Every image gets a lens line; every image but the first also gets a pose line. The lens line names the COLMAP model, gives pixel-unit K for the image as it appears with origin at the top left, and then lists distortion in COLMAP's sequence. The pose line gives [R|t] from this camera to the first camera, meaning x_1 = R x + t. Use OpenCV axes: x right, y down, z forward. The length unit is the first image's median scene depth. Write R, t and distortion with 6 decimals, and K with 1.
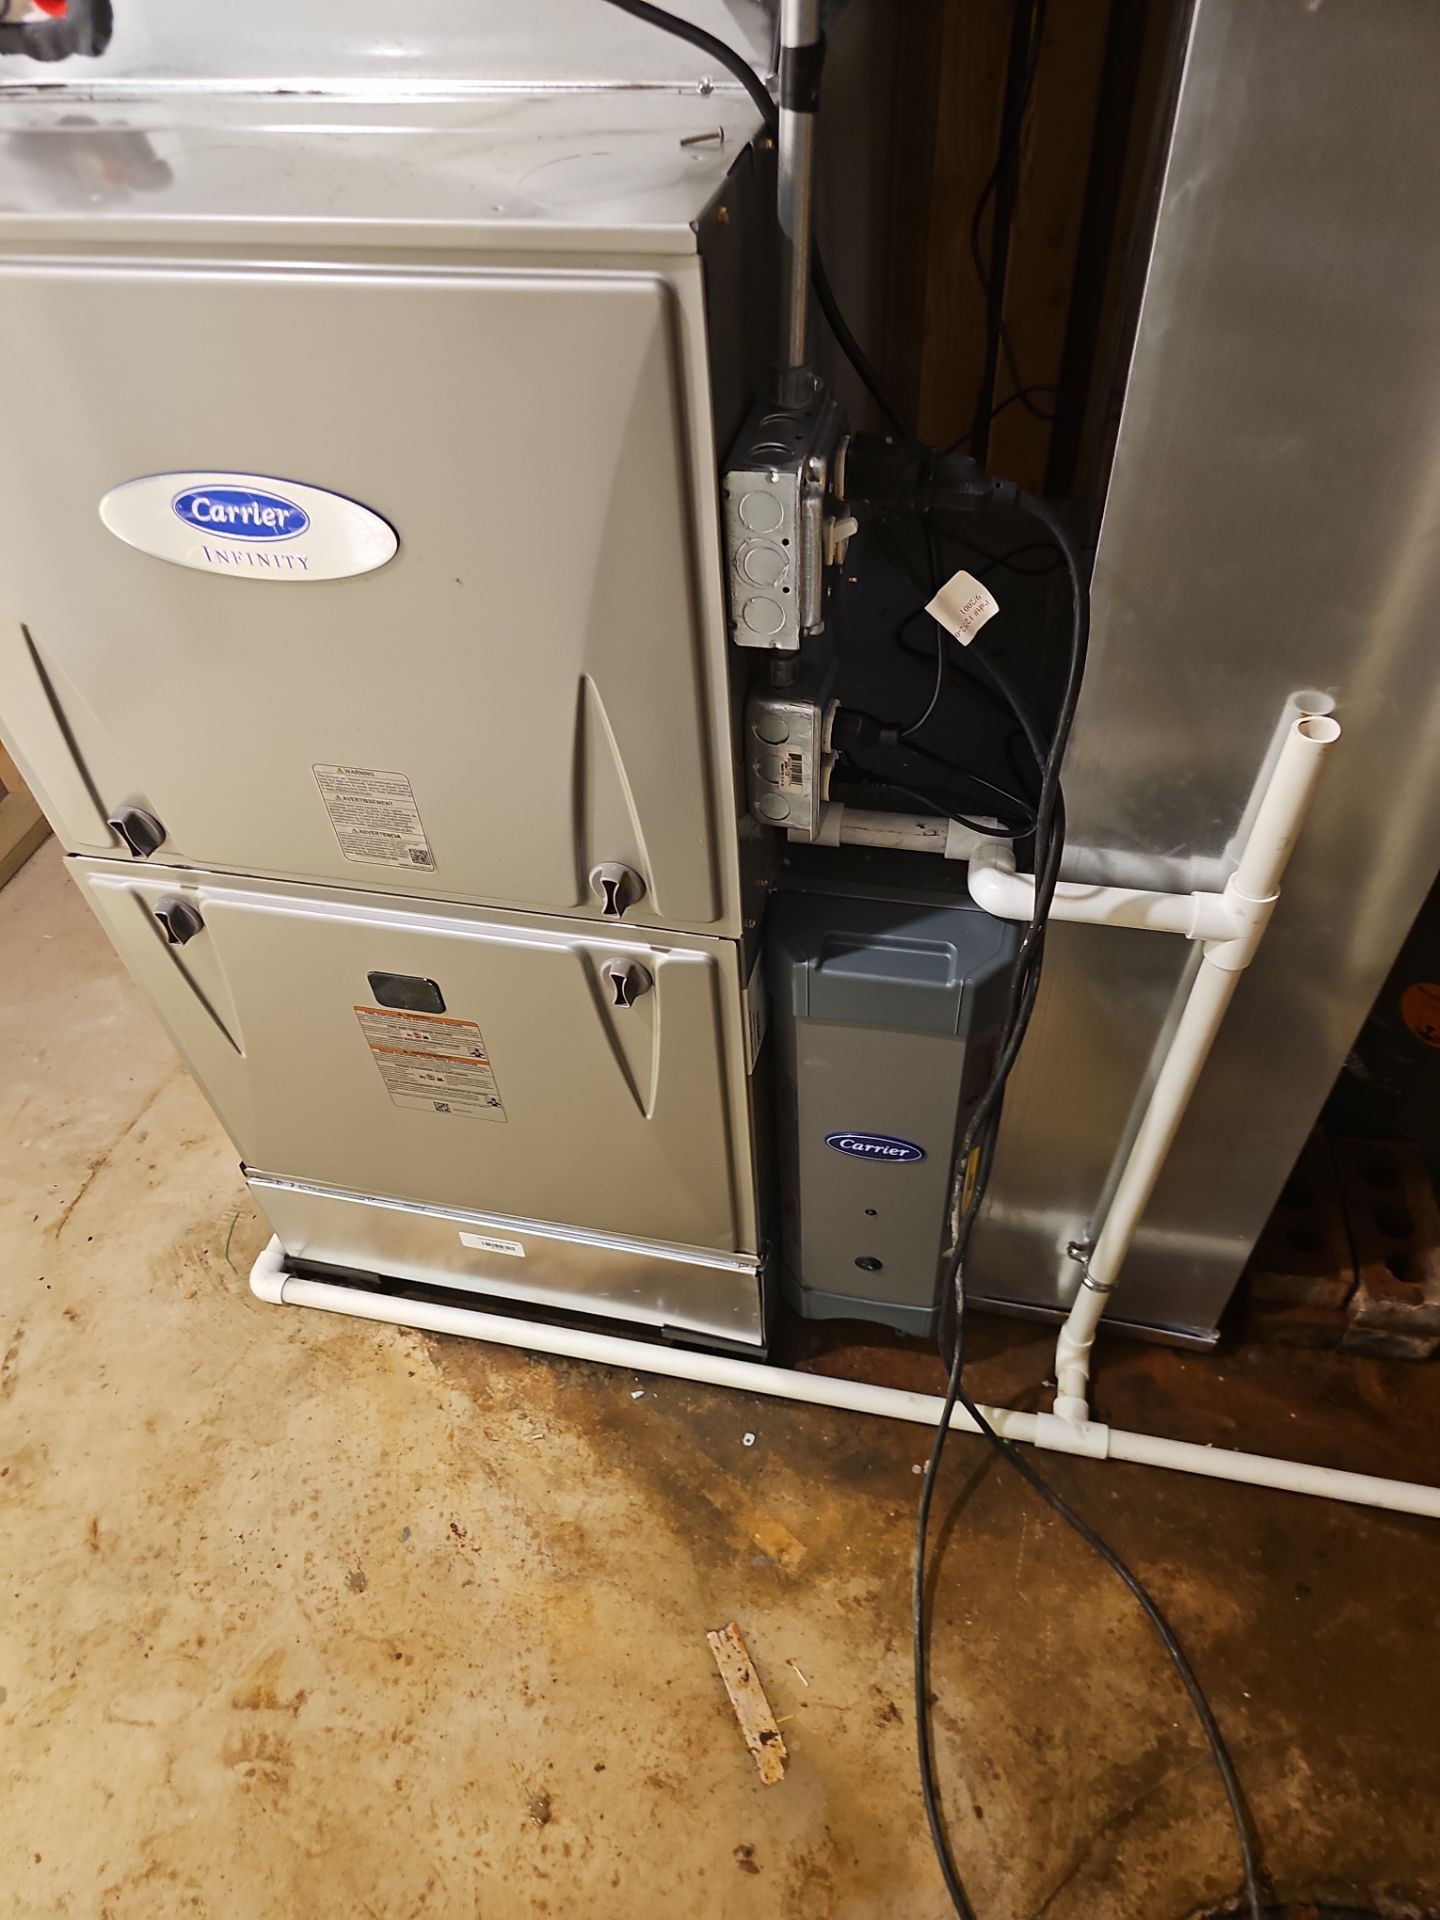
lens RADIAL K [[1269.4, 0, 720.9], [0, 1269.4, 964.4], [0, 0, 1]] dist [0.033054, -0.039326]
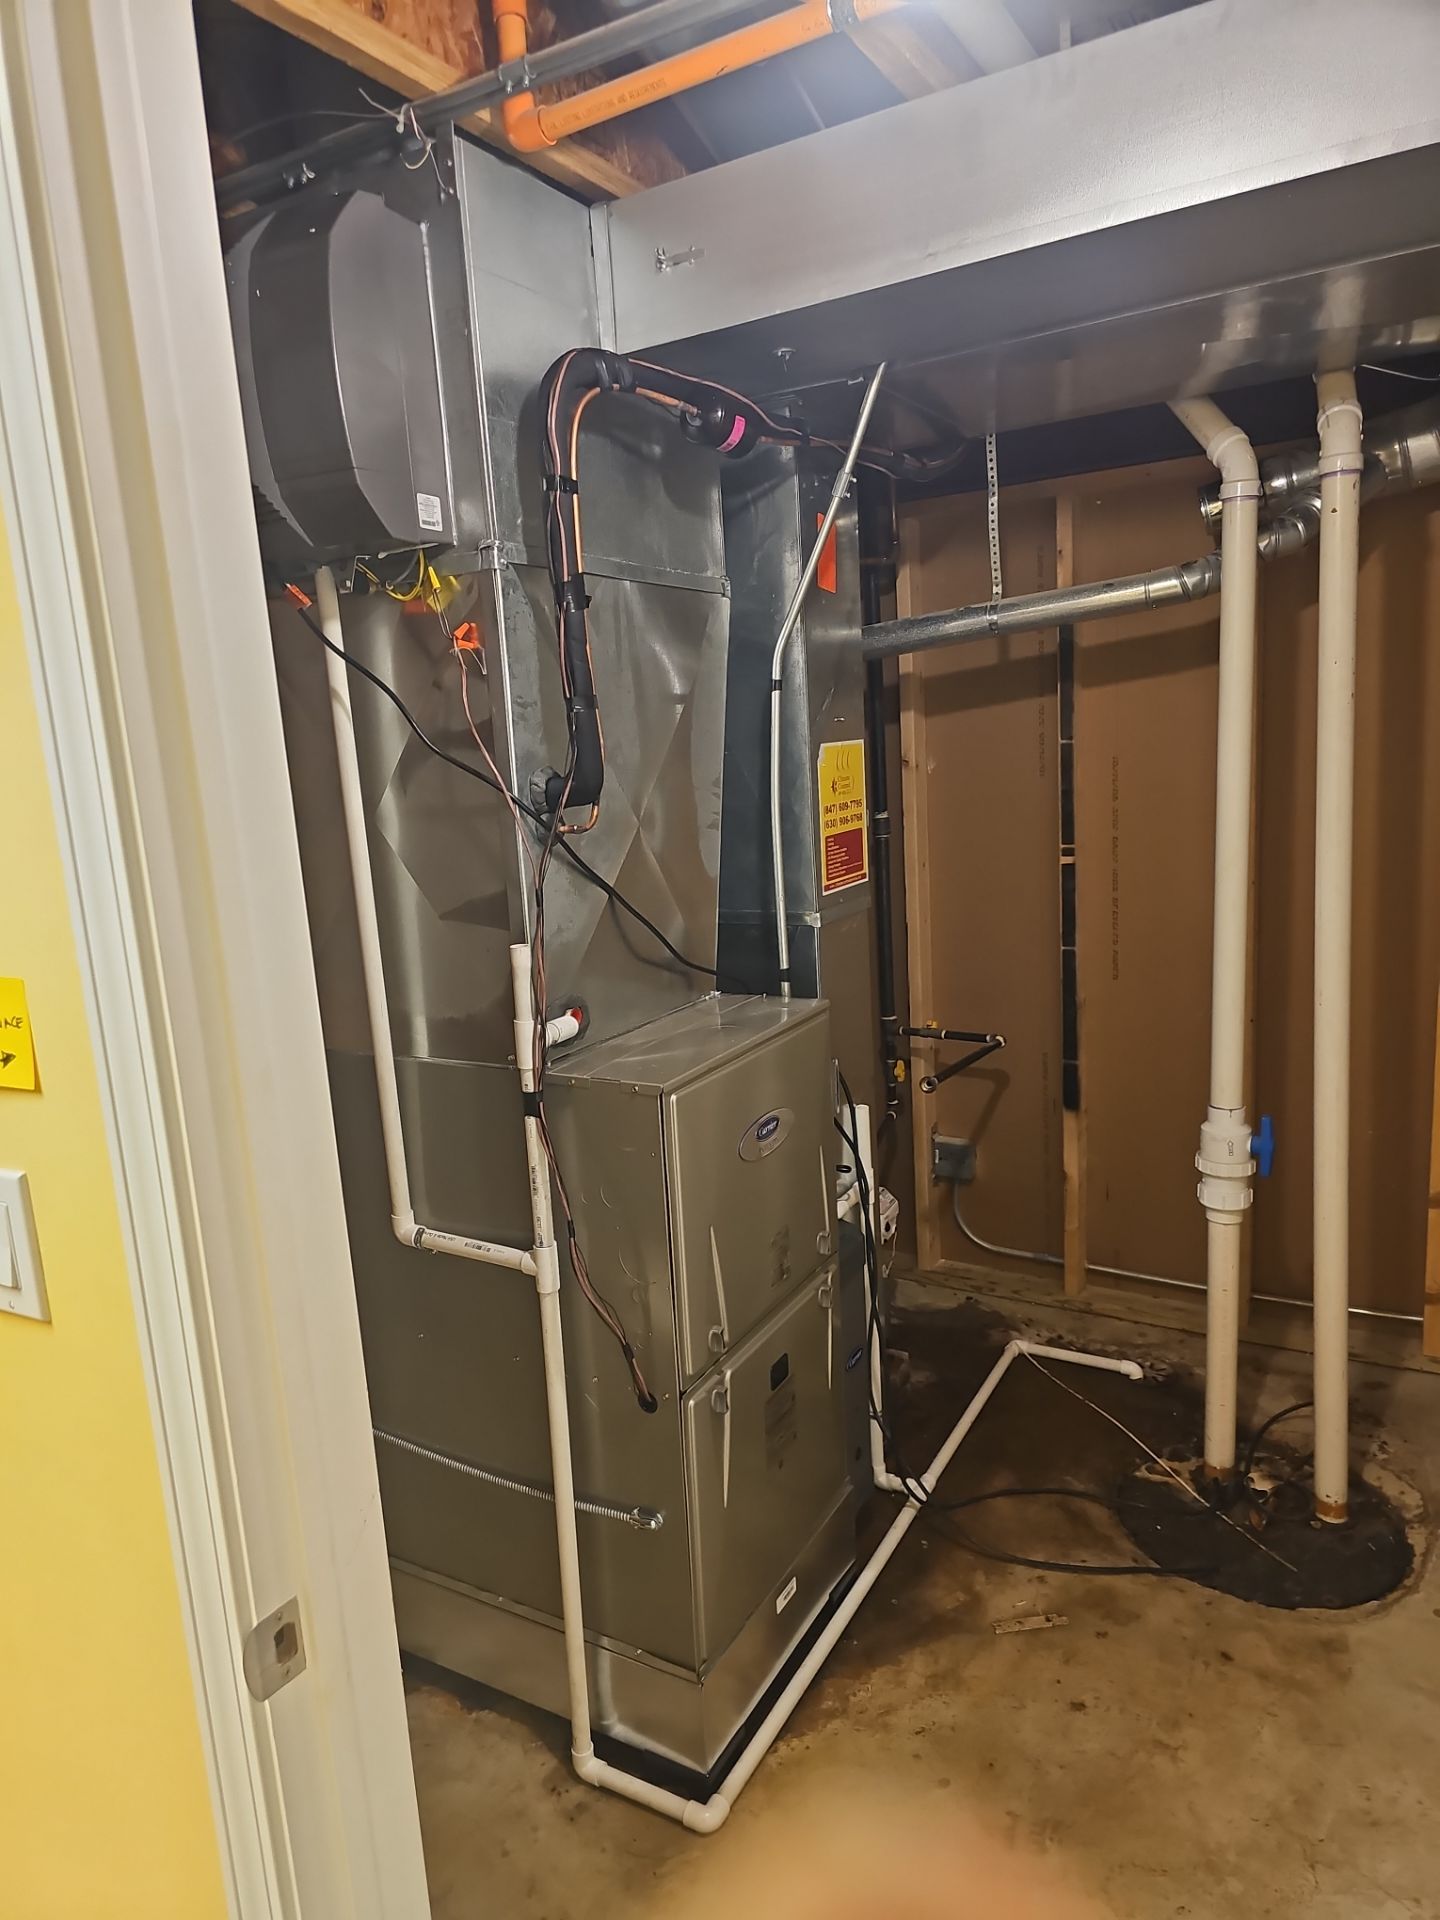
lens RADIAL K [[1269.4, 0, 716.5], [0, 1269.4, 967.2], [0, 0, 1]] dist [0.033054, -0.039326]
pose [[0.288764, -0.139540, 0.947177, -1.843033], [0.723634, 0.679585, -0.120495, -0.213683], [-0.626873, 0.720204, 0.297215, 0.008695]]
